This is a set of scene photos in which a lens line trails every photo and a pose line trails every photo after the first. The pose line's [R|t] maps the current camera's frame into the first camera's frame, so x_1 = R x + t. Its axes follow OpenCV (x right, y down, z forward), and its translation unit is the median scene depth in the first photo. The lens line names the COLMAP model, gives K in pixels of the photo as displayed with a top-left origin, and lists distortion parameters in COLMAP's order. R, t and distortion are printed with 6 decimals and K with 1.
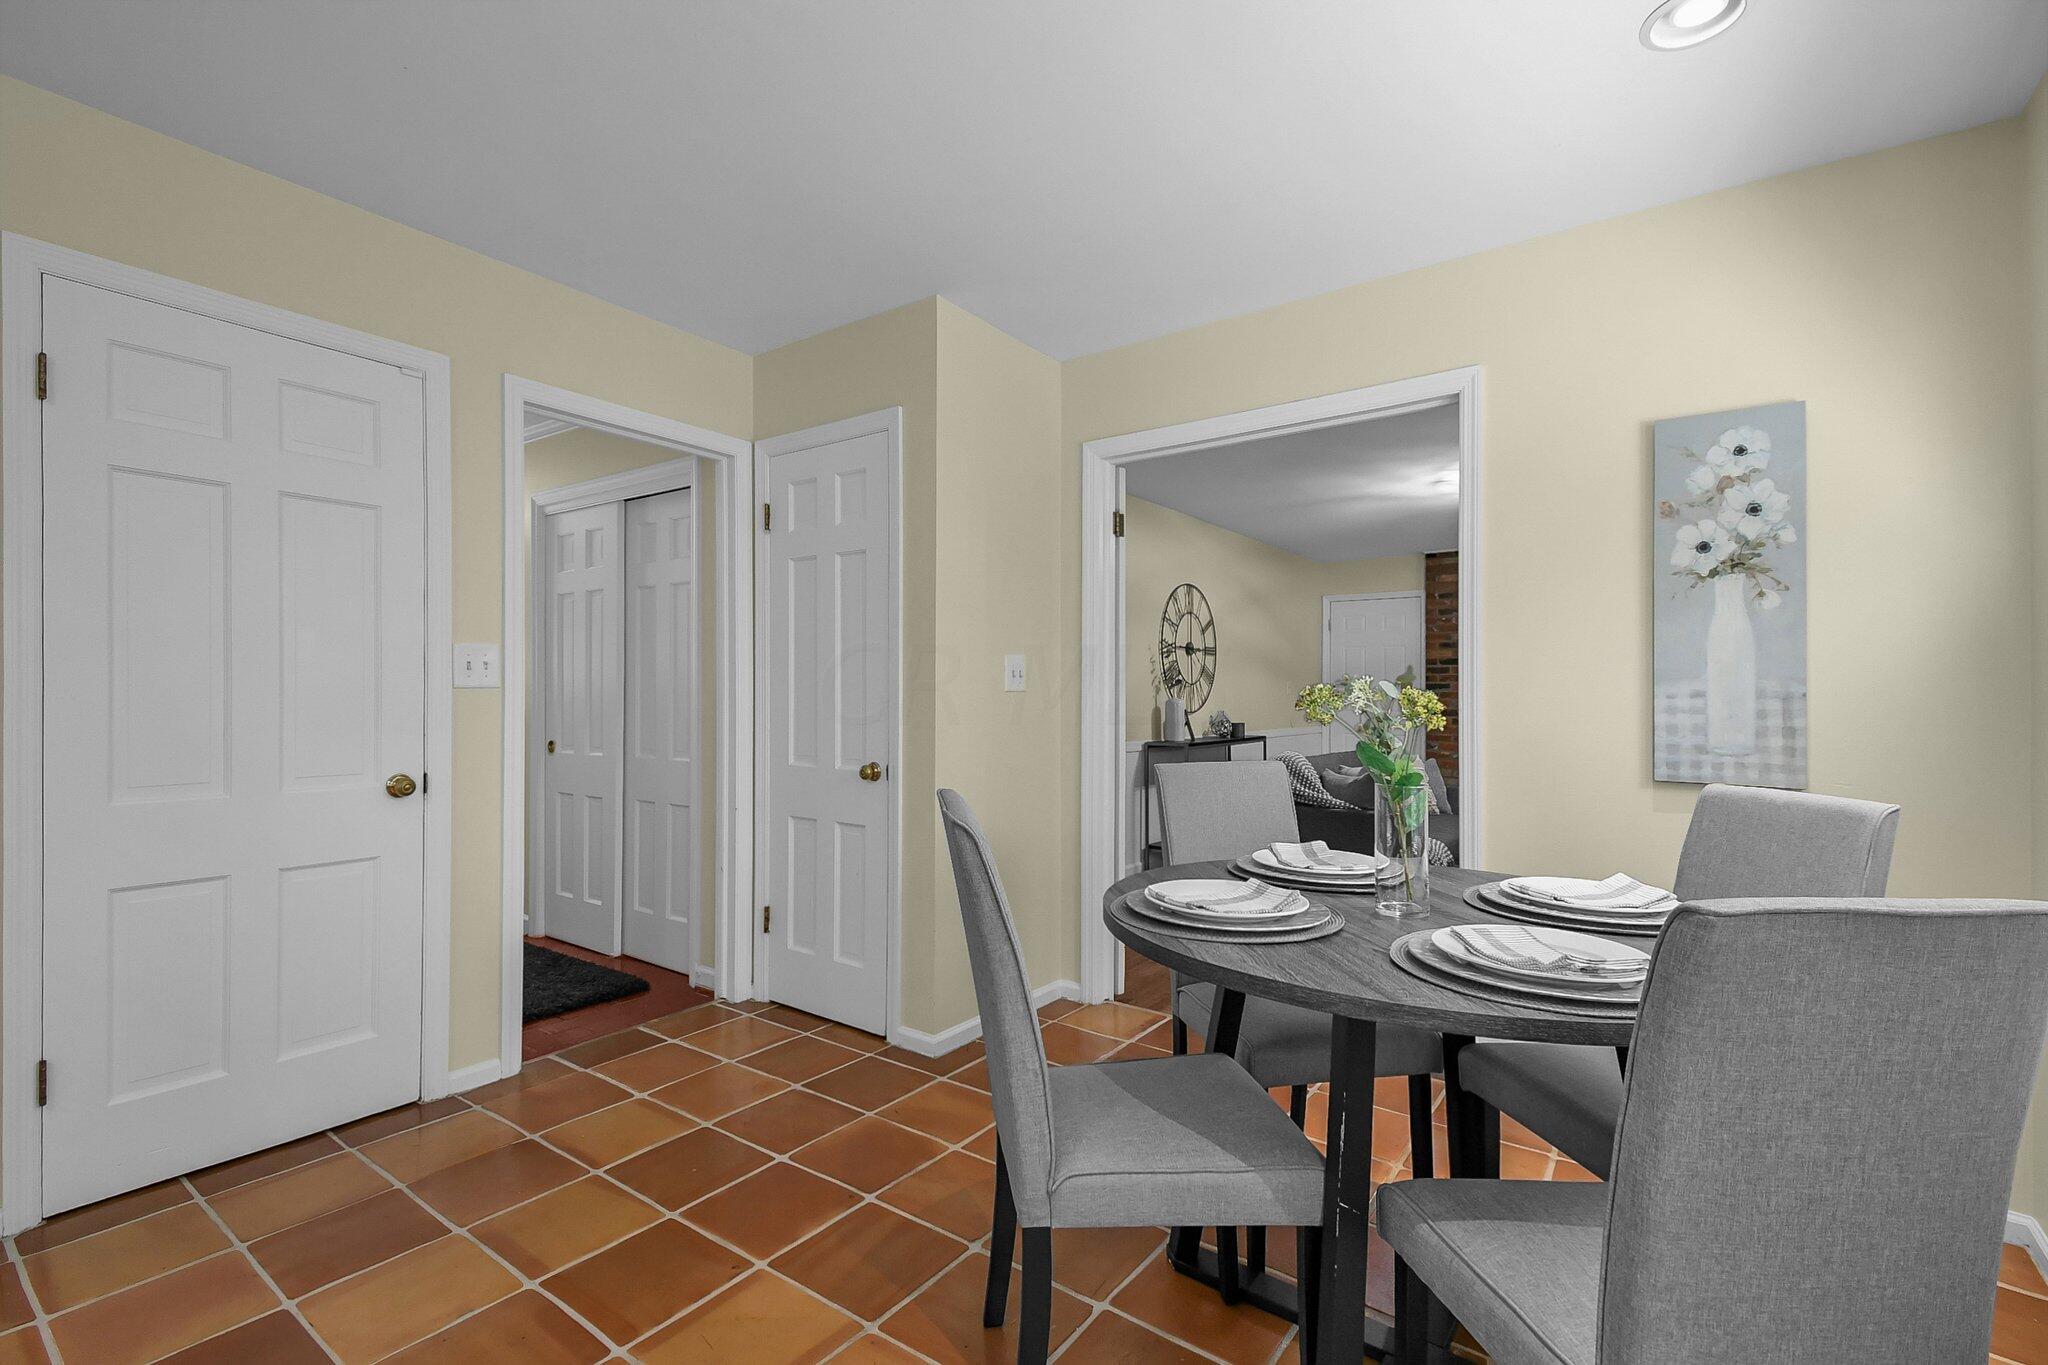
lens RADIAL K [[899.5, 0, 1043.1], [0, 899.5, 699.6], [0, 0, 1]] dist [-0.017353, -0.003772]
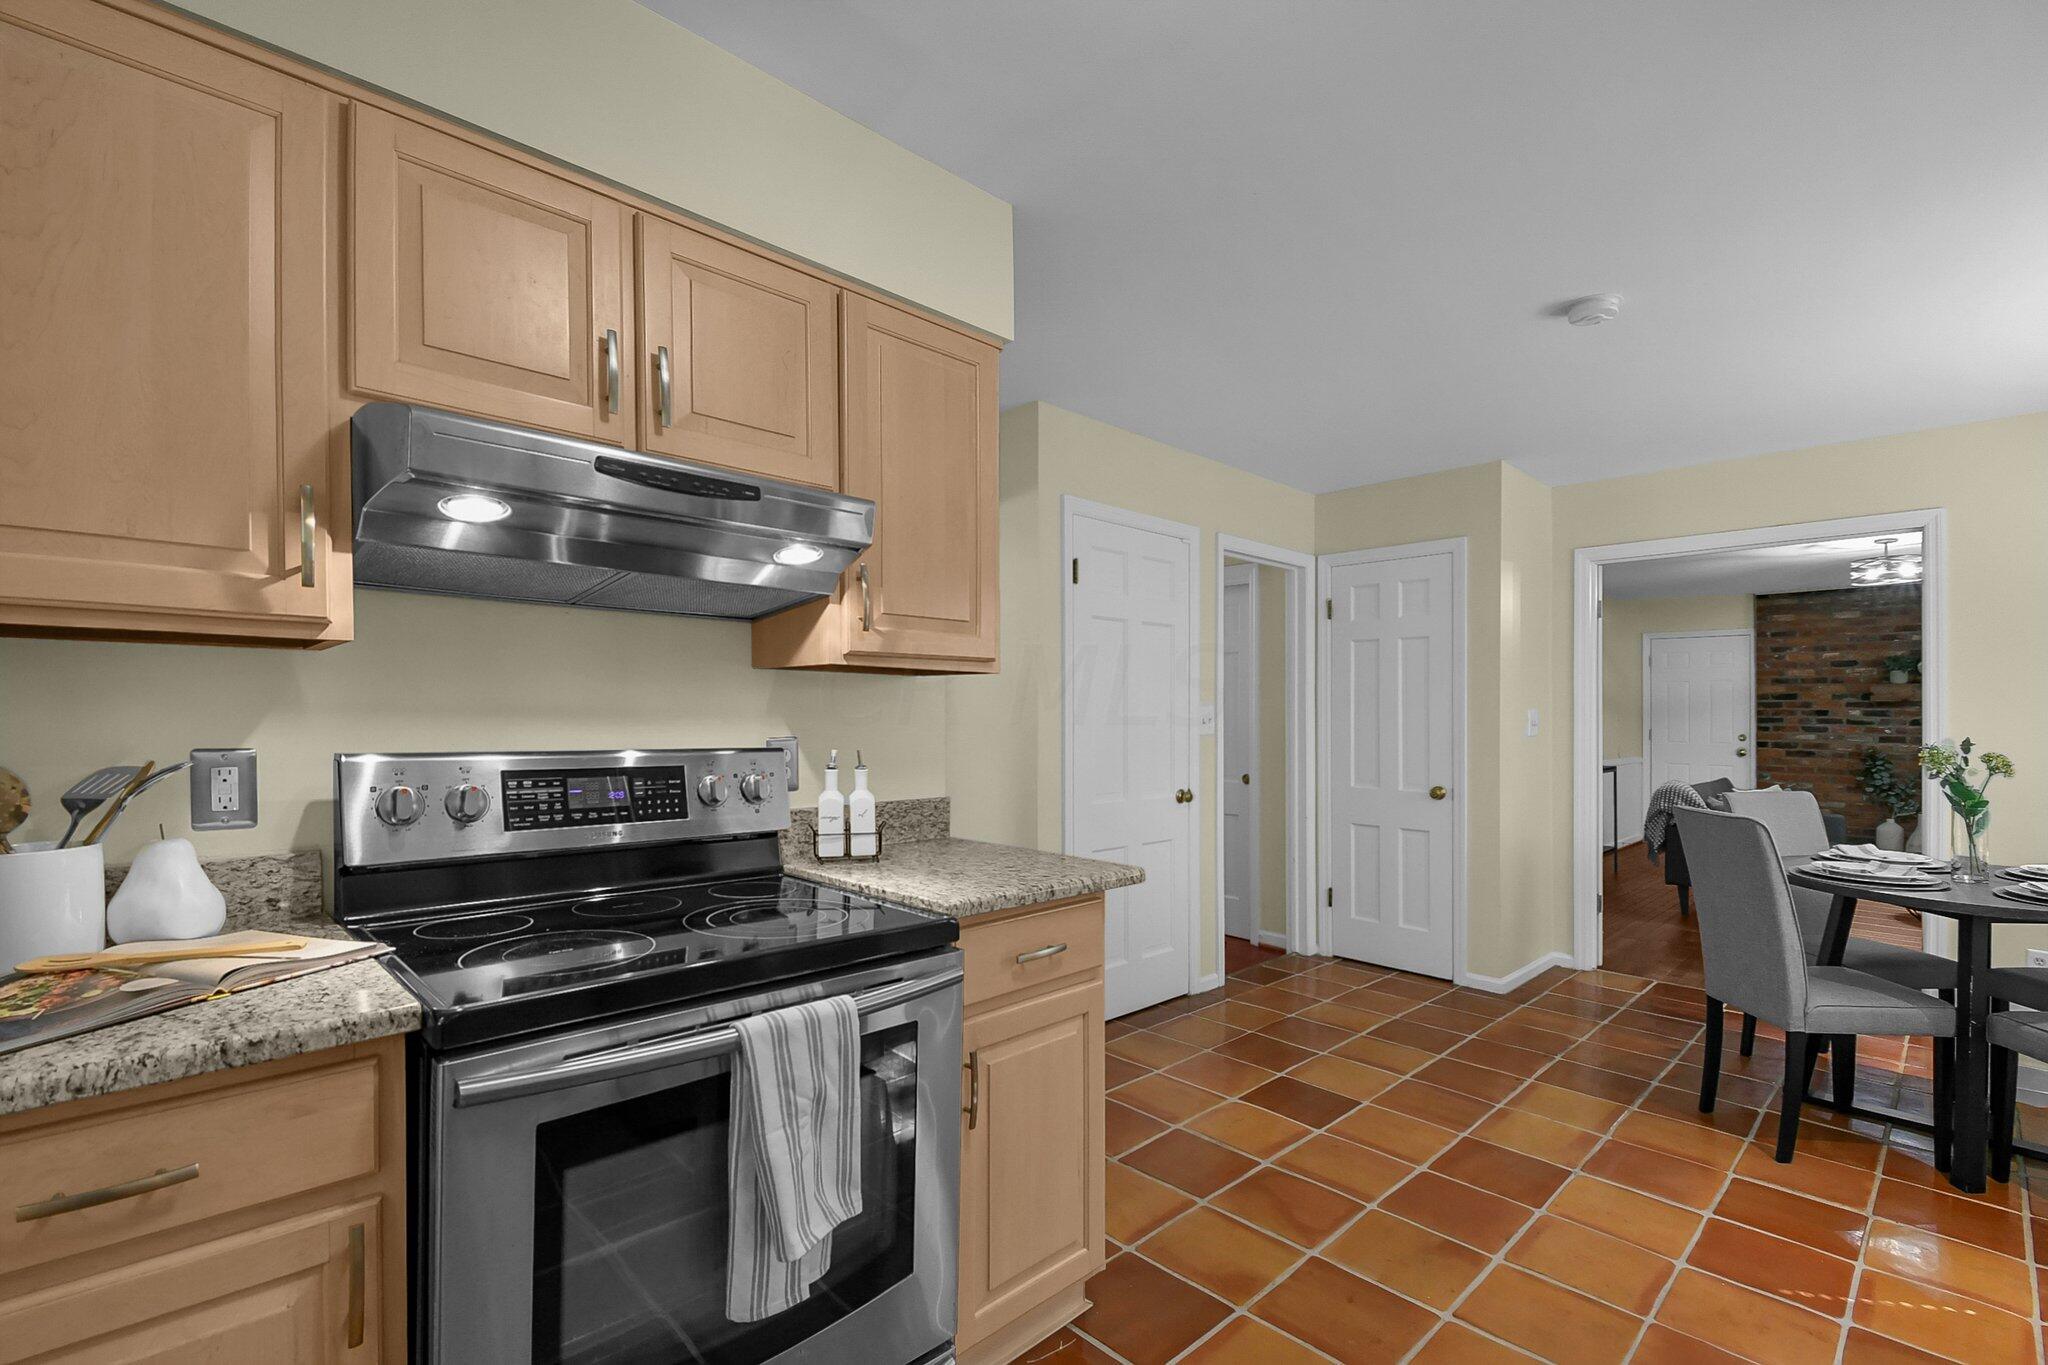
lens RADIAL K [[899.5, 0, 1040.6], [0, 899.5, 701.5], [0, 0, 1]] dist [-0.017353, -0.003772]
pose [[0.979538, 0.003180, -0.201236, -0.535217], [-0.007046, 0.999804, -0.018501, -0.035327], [0.201138, 0.019541, 0.979368, -0.532738]]
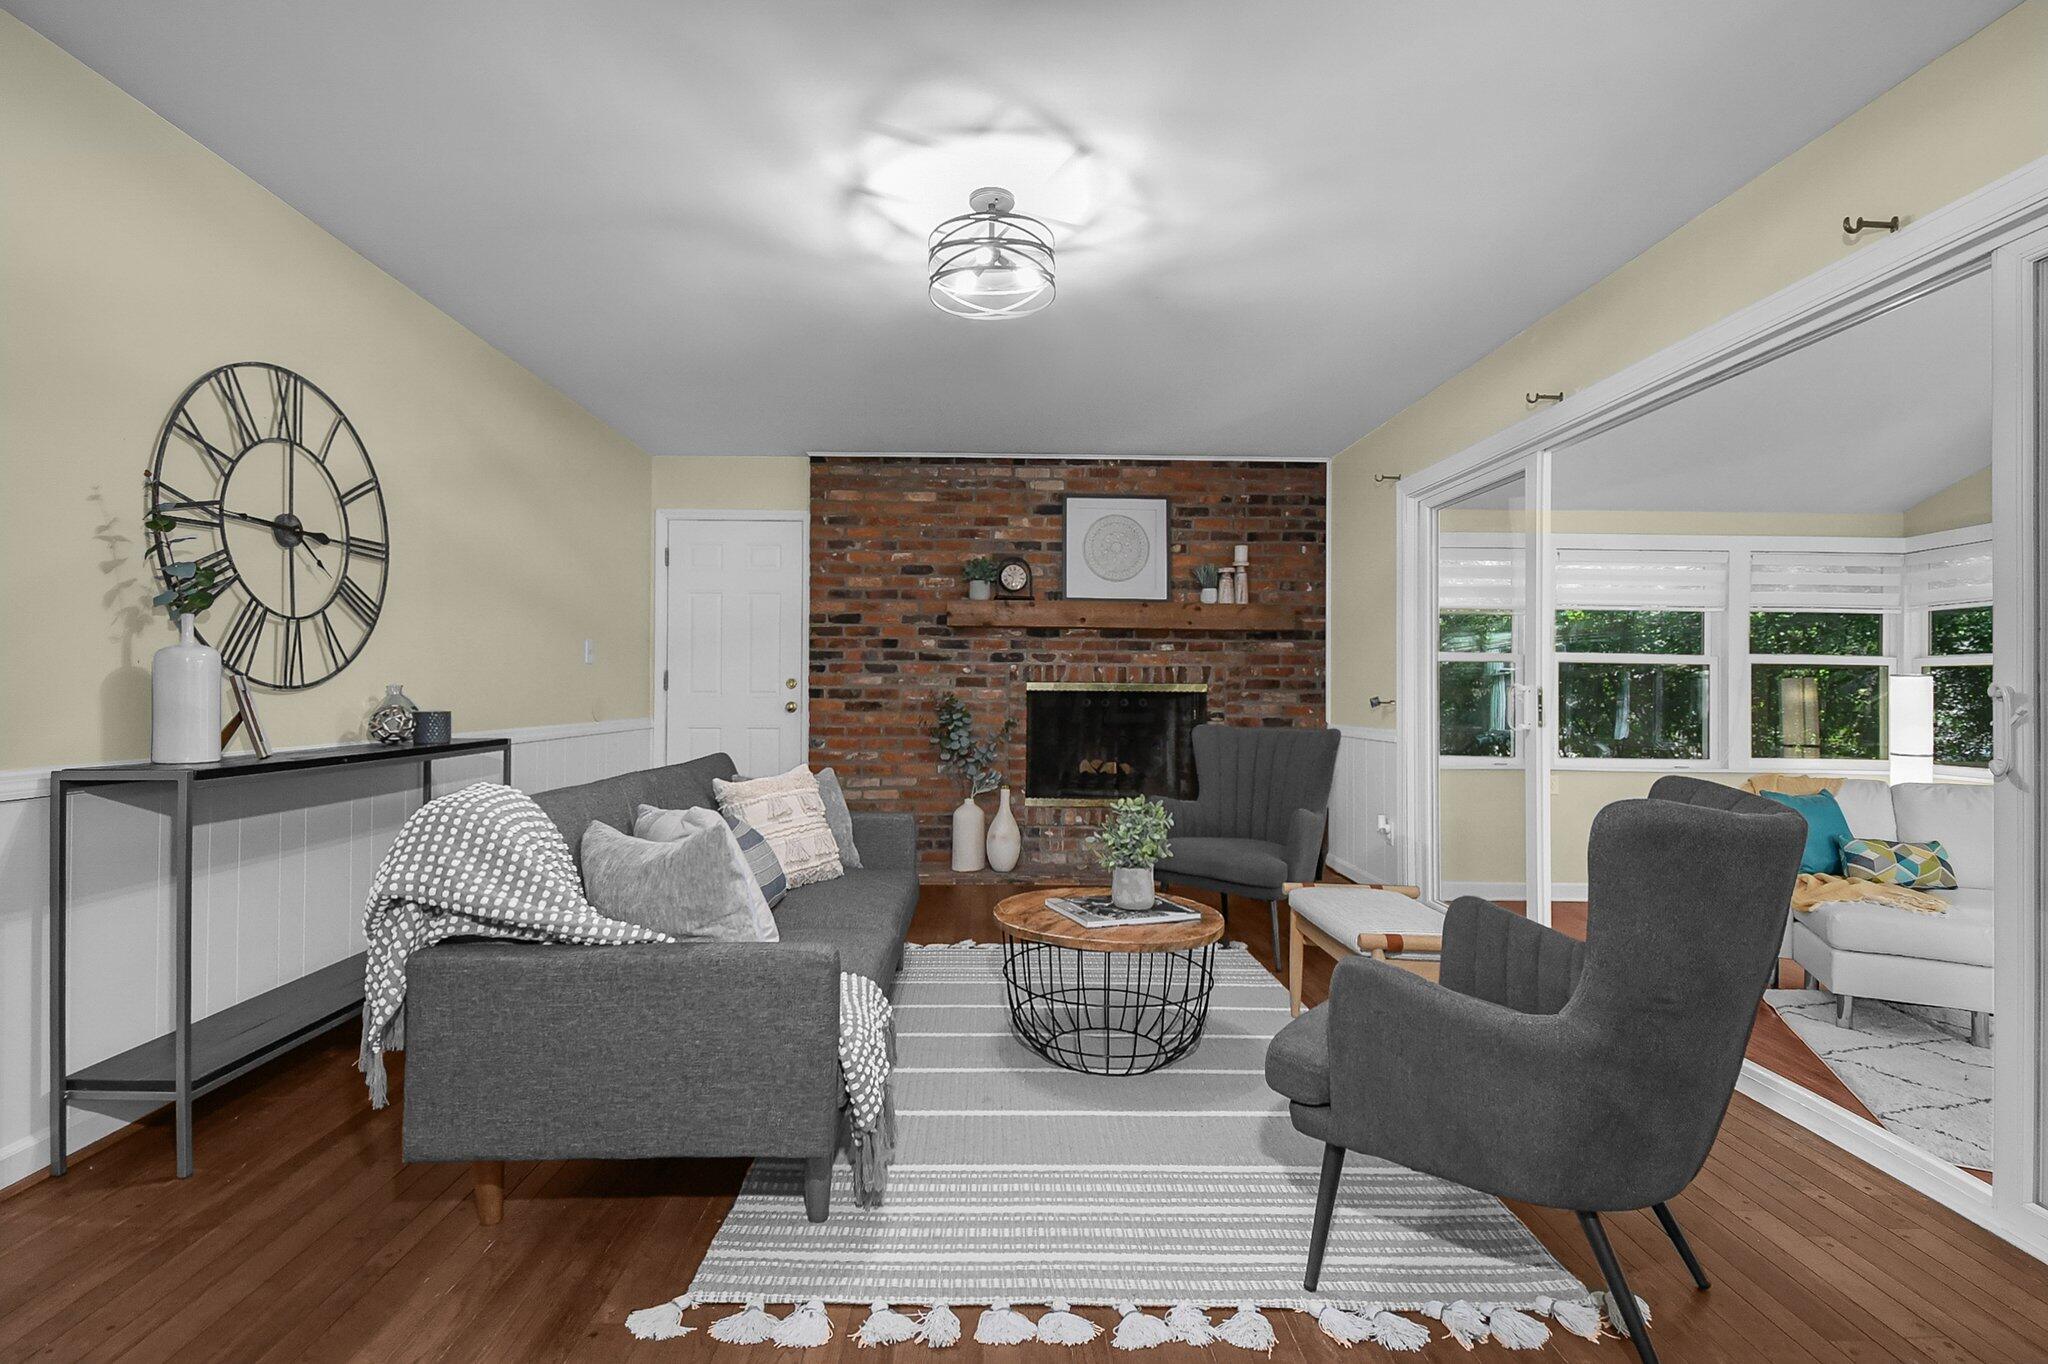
lens RADIAL K [[955.2, 0, 1007.1], [0, 955.2, 676.7], [0, 0, 1]] dist [-0.011732, -0.003109]
pose [[0.808656, 0.009696, 0.588201, 0.384582], [0.001076, 0.999838, -0.017960, 0.039256], [-0.588280, 0.015157, 0.808515, 1.016160]]
